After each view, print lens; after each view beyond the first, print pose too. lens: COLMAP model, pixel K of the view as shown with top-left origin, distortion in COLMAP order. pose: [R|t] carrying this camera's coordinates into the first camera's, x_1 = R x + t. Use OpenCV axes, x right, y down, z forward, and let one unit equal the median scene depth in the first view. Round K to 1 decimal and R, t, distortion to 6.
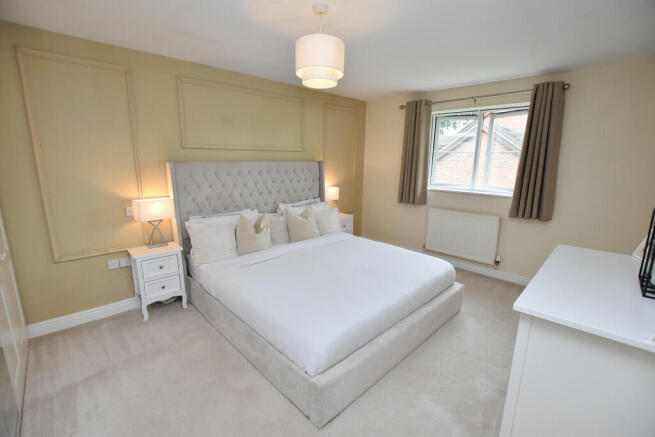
lens RADIAL K [[294.3, 0, 327.4], [0, 294.3, 220.2], [0, 0, 1]] dist [-0.028948, 0.000644]
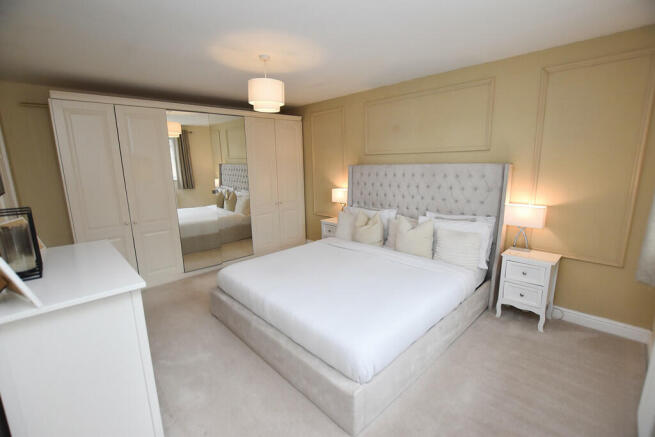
lens RADIAL K [[294.3, 0, 327.4], [0, 294.3, 220.2], [0, 0, 1]] dist [-0.028948, 0.000644]
pose [[-0.025089, 0.180943, -0.983174, 0.732559], [-0.183058, 0.966022, 0.182458, -0.137194], [0.982782, 0.184555, 0.008887, 0.695841]]
